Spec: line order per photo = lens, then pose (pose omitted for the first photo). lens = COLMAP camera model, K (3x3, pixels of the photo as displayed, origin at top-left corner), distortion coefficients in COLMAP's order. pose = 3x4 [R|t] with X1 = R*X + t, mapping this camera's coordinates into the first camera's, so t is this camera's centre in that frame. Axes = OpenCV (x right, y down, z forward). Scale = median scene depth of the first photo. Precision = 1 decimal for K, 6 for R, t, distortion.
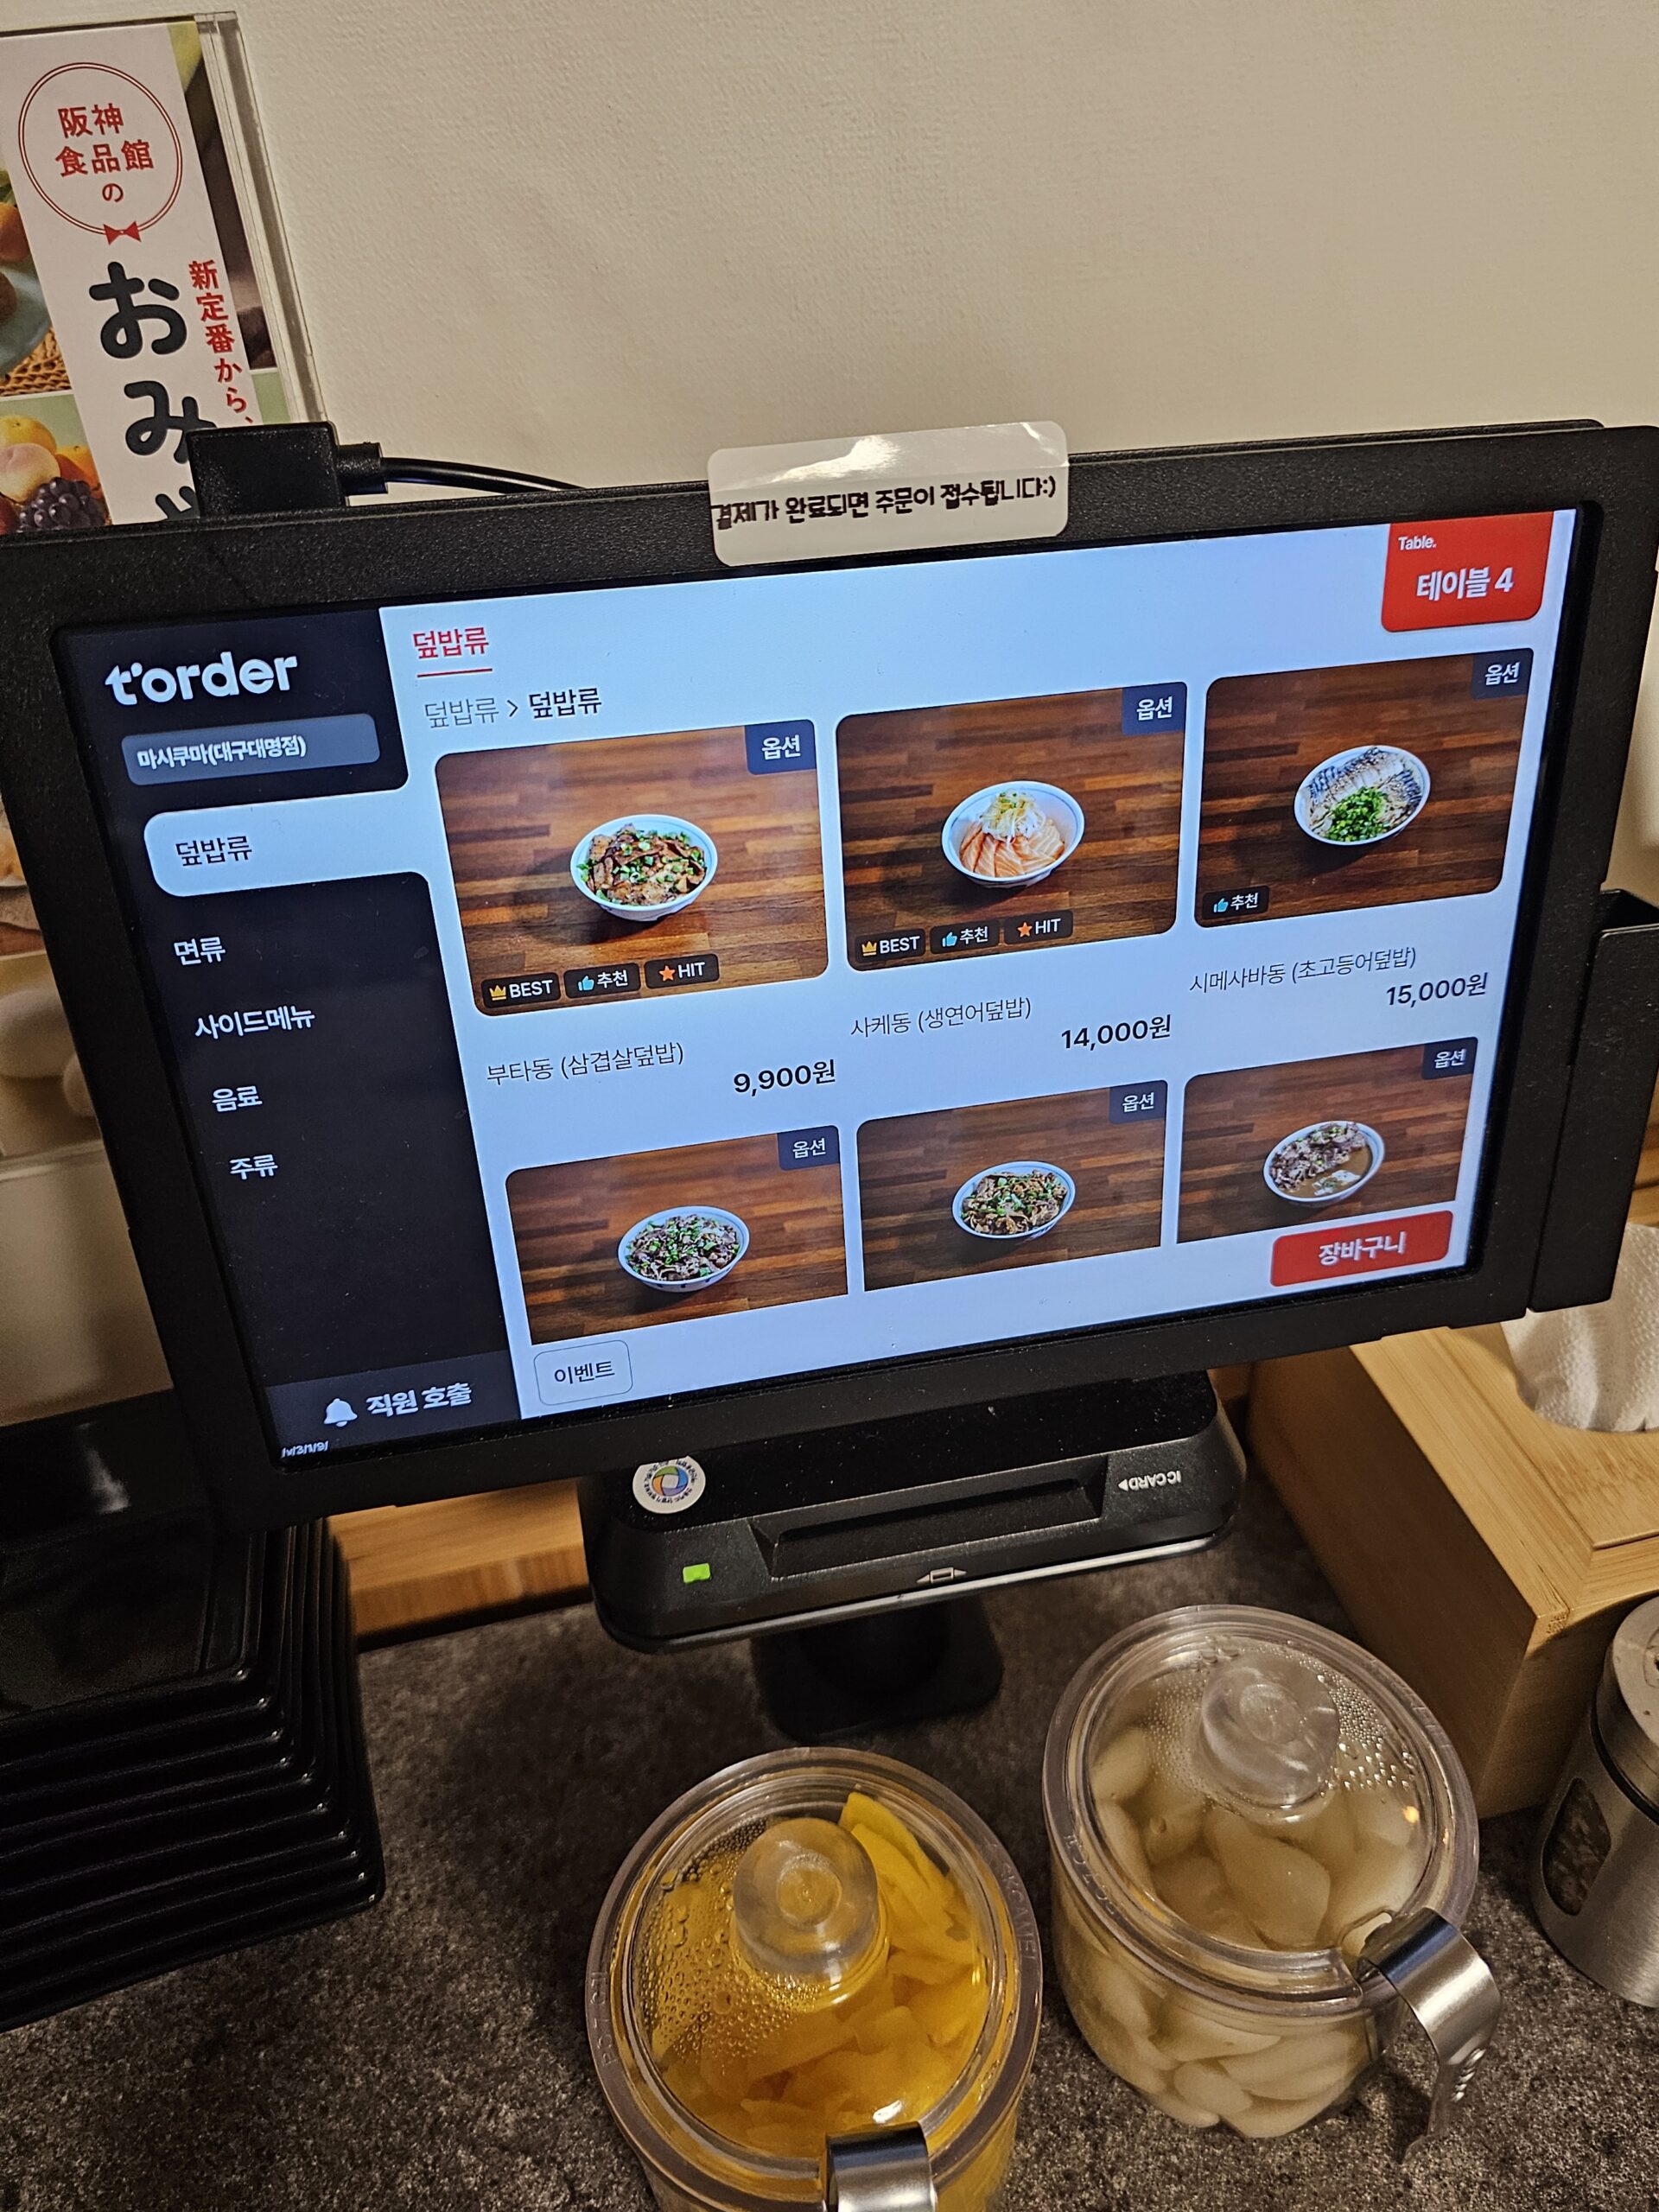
lens RADIAL K [[1550.6, 0, 829.5], [0, 1550.6, 1106.0], [0, 0, 1]] dist [0.038756, -0.061961]
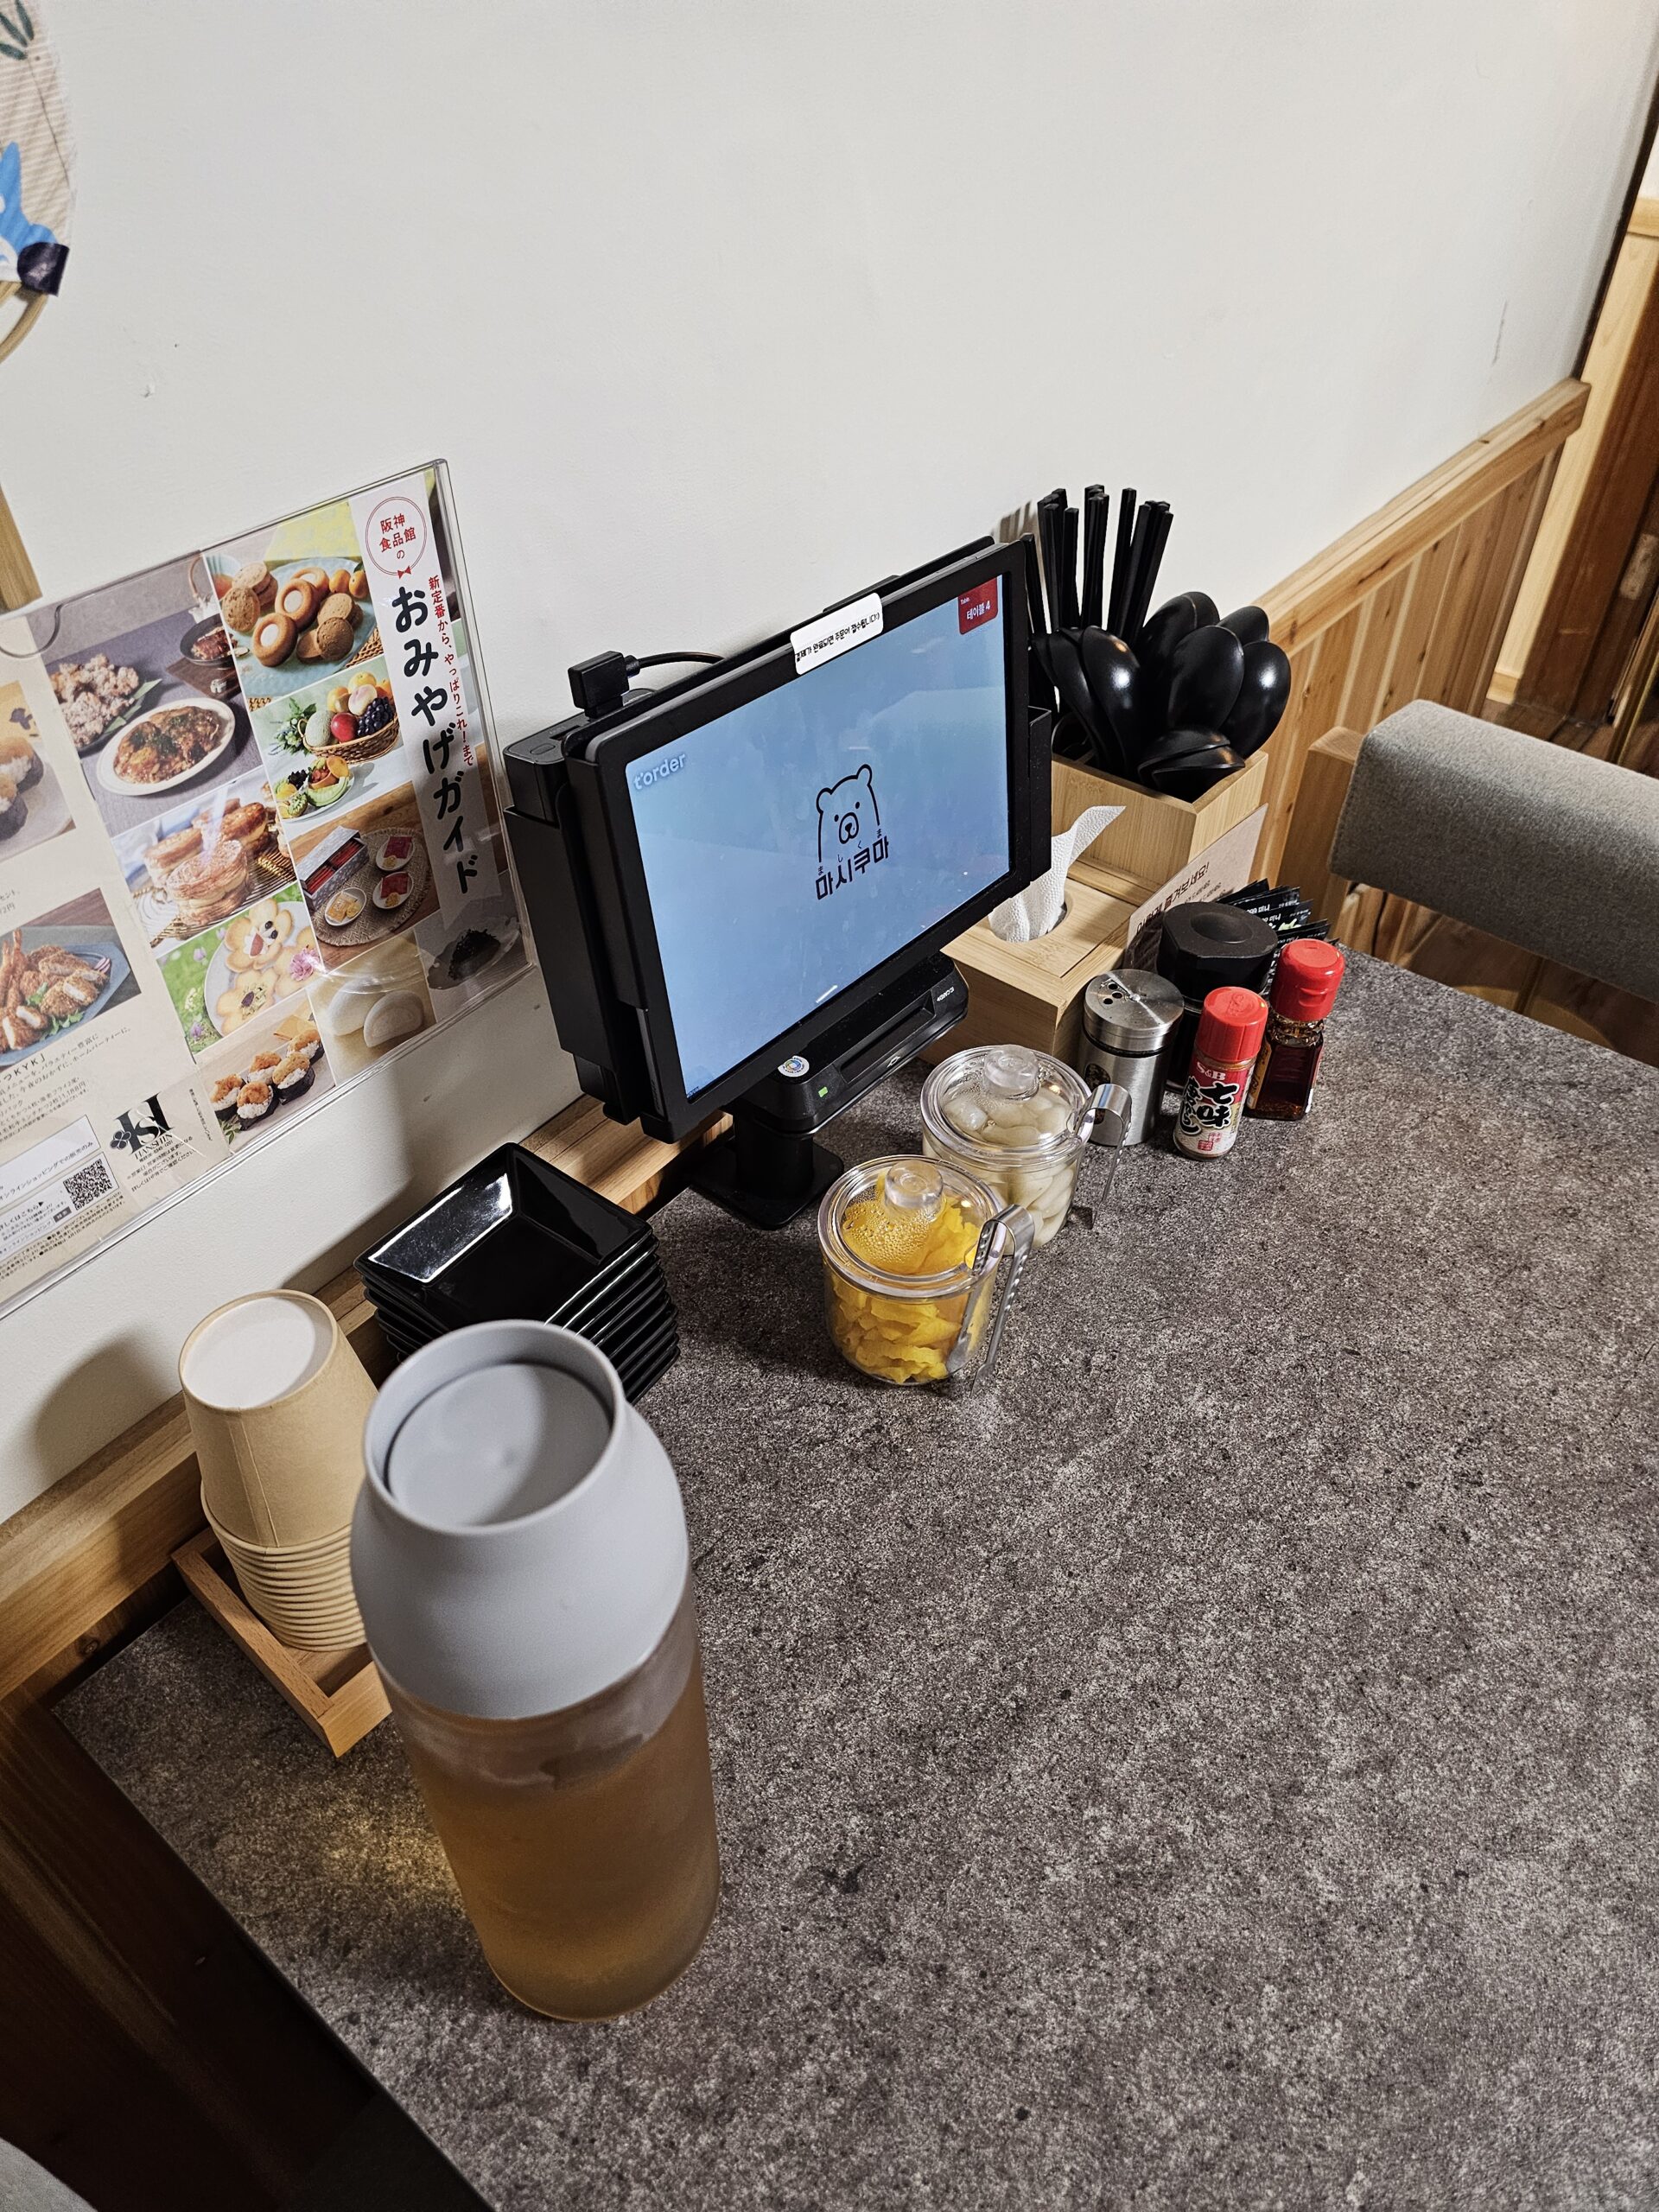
lens RADIAL K [[1473.8, 0, 829.5], [0, 1473.8, 1106.0], [0, 0, 1]] dist [0.073053, -0.001108]
pose [[0.785324, -0.383982, 0.485617, -1.263587], [0.332944, 0.923273, 0.191614, -0.109944], [-0.521933, 0.011204, 0.852913, -0.970055]]
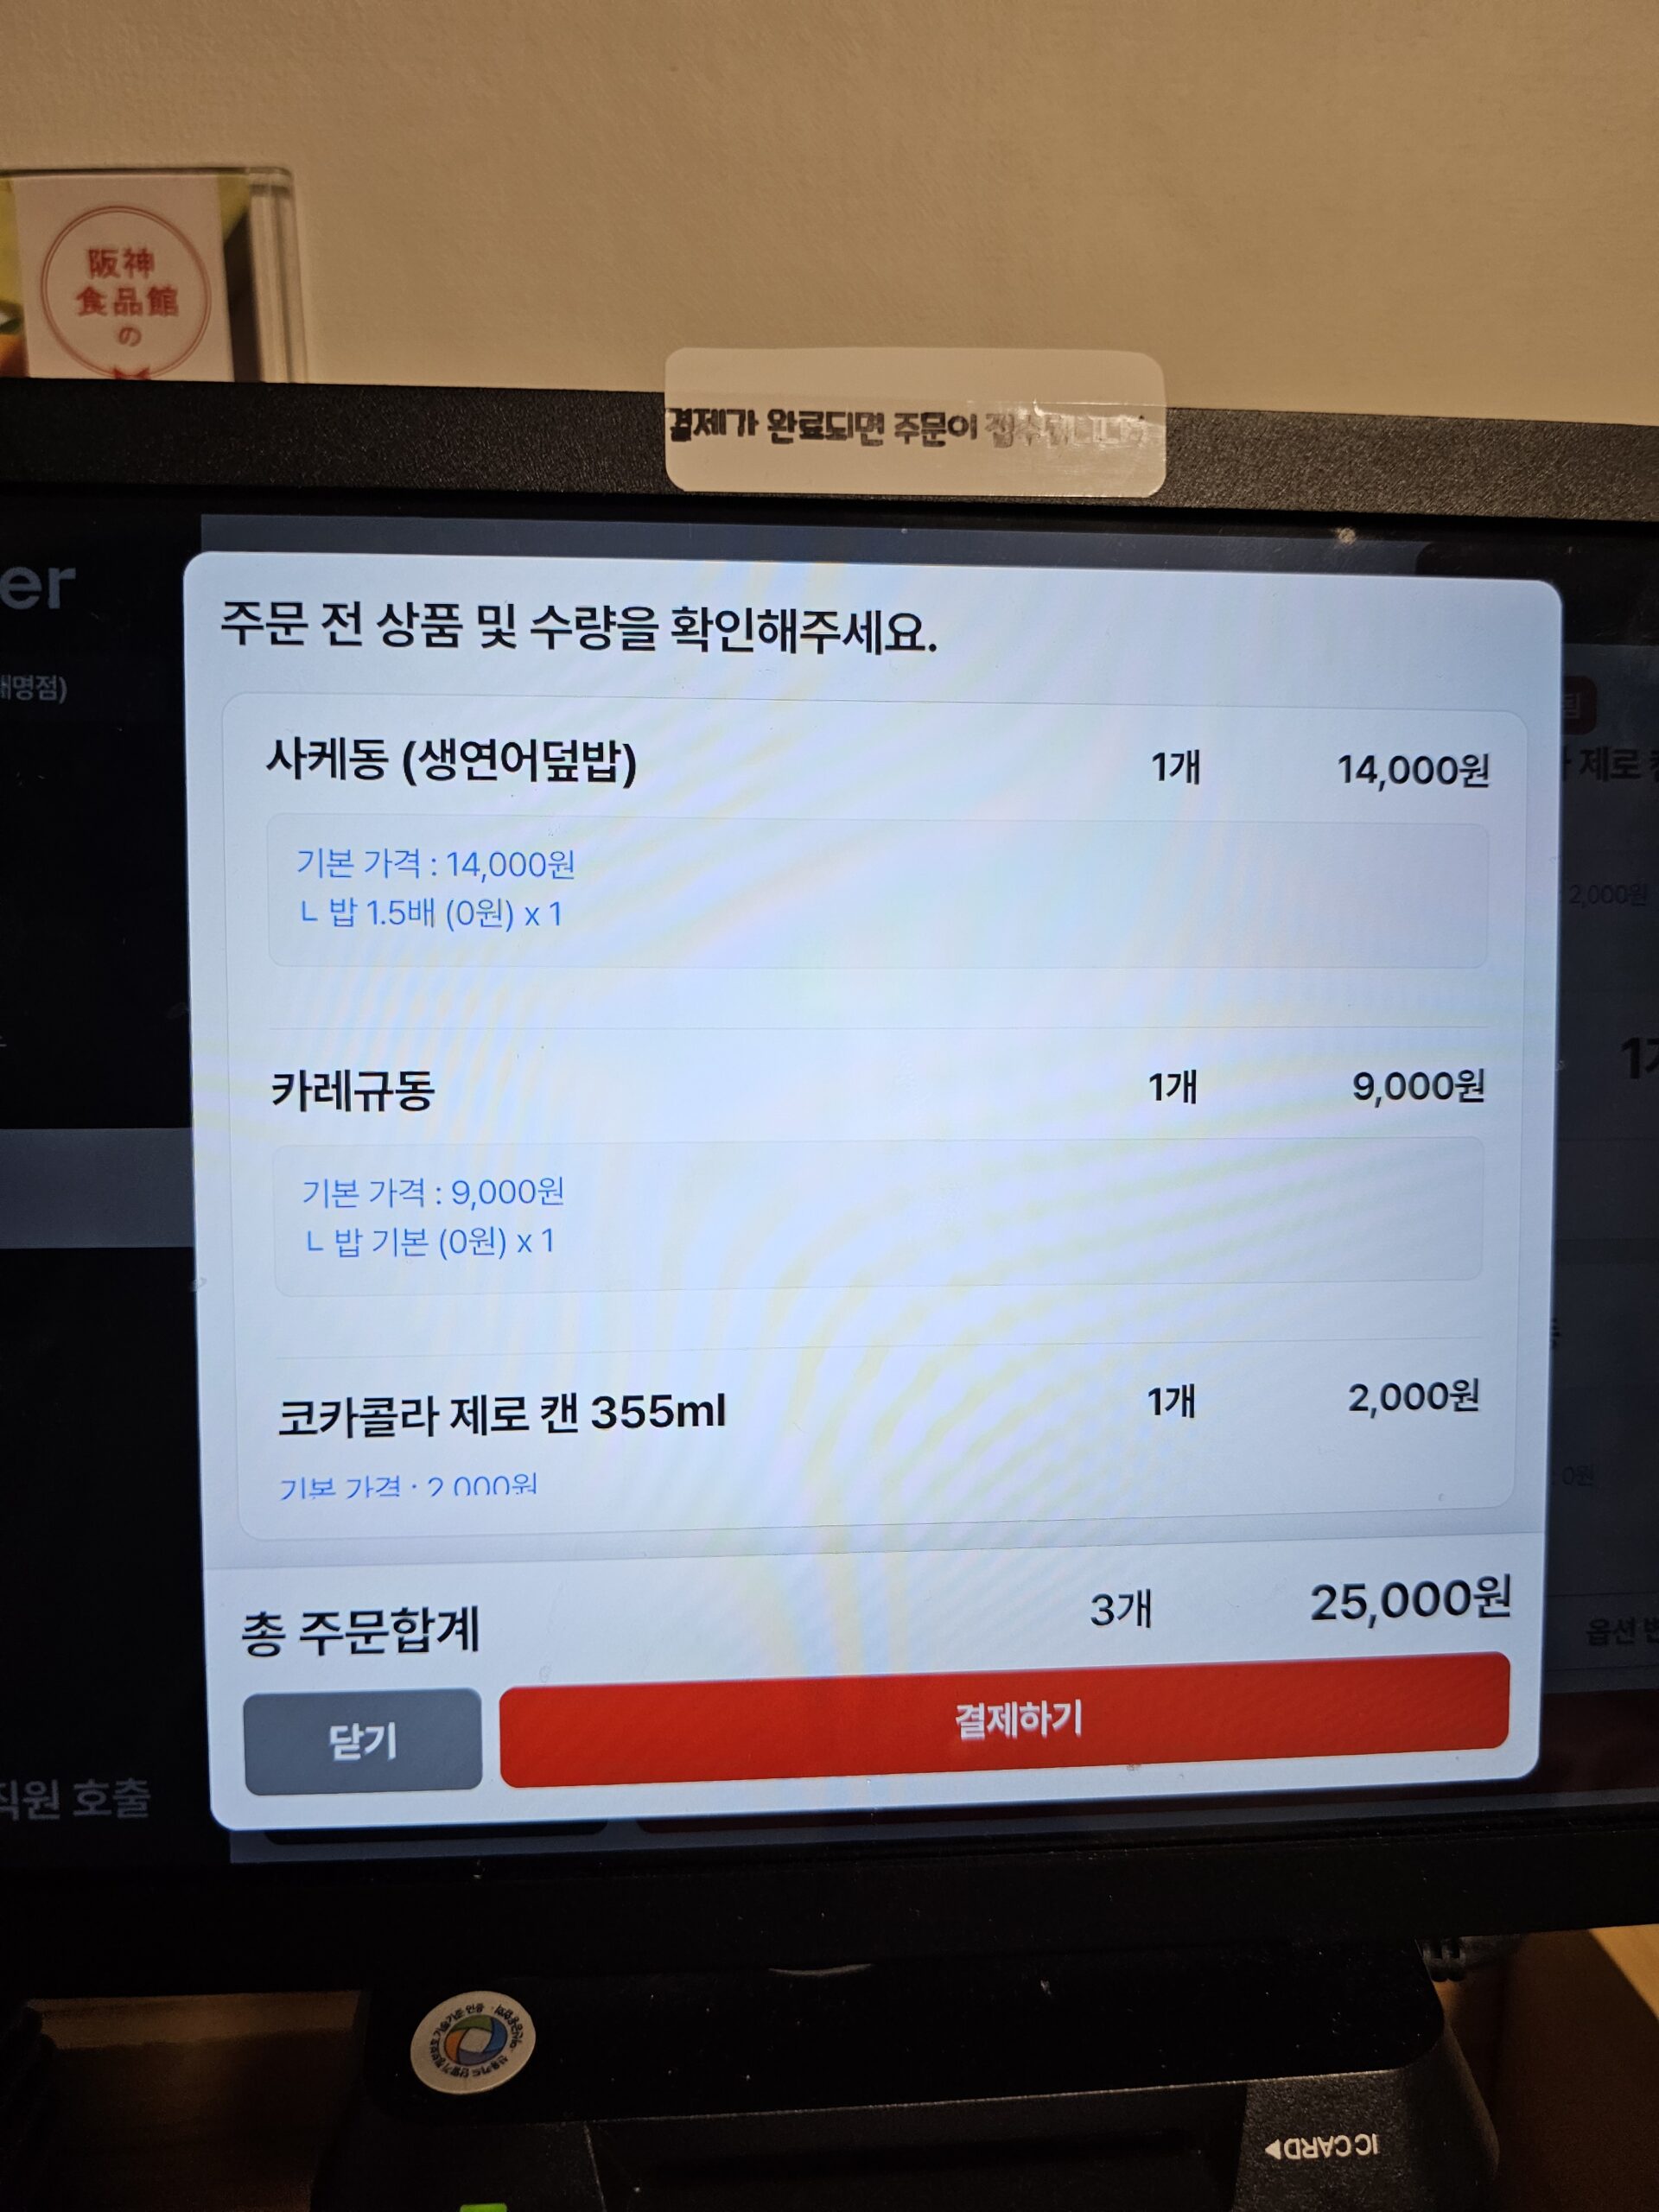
lens RADIAL K [[1625.8, 0, 829.5], [0, 1625.8, 1106.0], [0, 0, 1]] dist [-0.051907, 0.005760]
pose [[0.991810, 0.057881, -0.113856, 0.084502], [-0.098845, 0.912389, -0.397211, 0.163246], [0.080890, 0.405212, 0.910637, 0.364381]]
